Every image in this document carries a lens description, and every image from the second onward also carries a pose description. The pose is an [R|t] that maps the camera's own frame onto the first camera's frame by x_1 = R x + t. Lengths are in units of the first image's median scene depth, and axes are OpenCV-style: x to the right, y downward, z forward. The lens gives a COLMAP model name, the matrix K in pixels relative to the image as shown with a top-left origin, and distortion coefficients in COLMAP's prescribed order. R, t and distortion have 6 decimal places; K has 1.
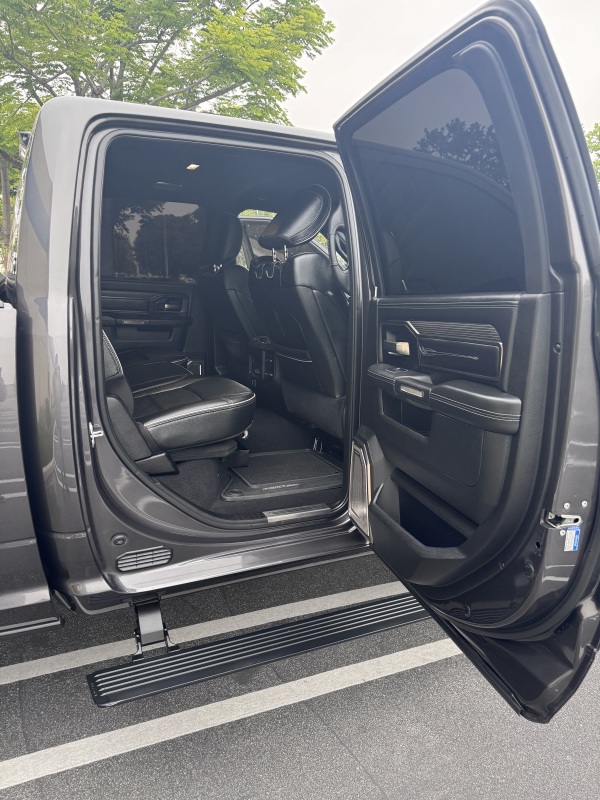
lens RADIAL K [[567.2, 0, 300.0], [0, 567.2, 400.0], [0, 0, 1]] dist [0.105198, -0.167669]
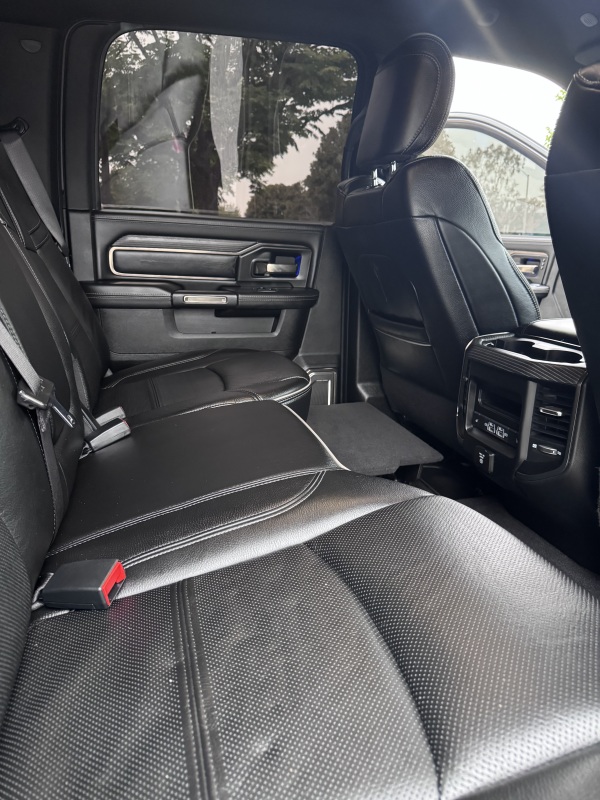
lens RADIAL K [[567.2, 0, 300.0], [0, 567.2, 400.0], [0, 0, 1]] dist [0.105198, -0.167669]
pose [[0.983181, 0.029649, -0.180211, -0.110901], [-0.020813, 0.998496, 0.050725, -0.071854], [0.181444, -0.046121, 0.982319, 0.495298]]
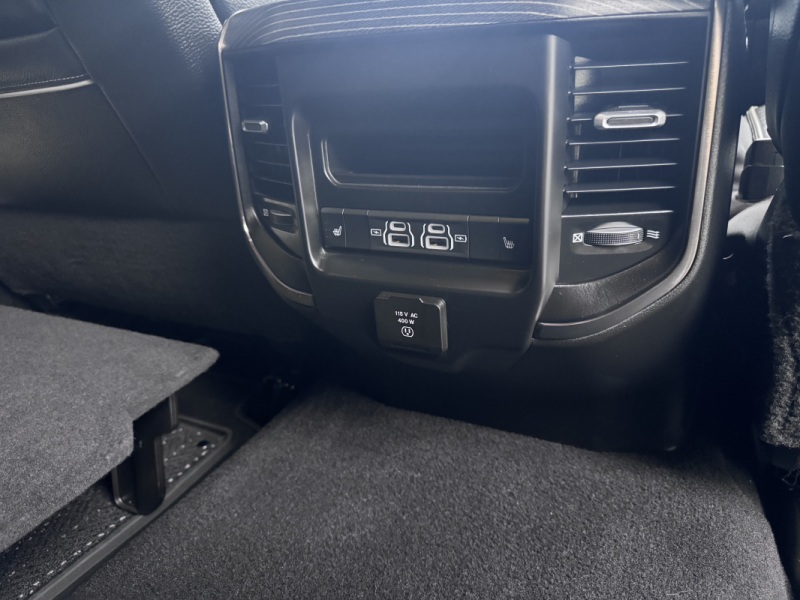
lens RADIAL K [[567.2, 0, 400.0], [0, 567.2, 300.0], [0, 0, 1]] dist [0.105198, -0.167669]
pose [[0.772439, -0.314114, 0.551970, -0.129711], [0.215276, 0.947170, 0.237752, -0.057453], [-0.597491, -0.064823, 0.799252, 0.731370]]
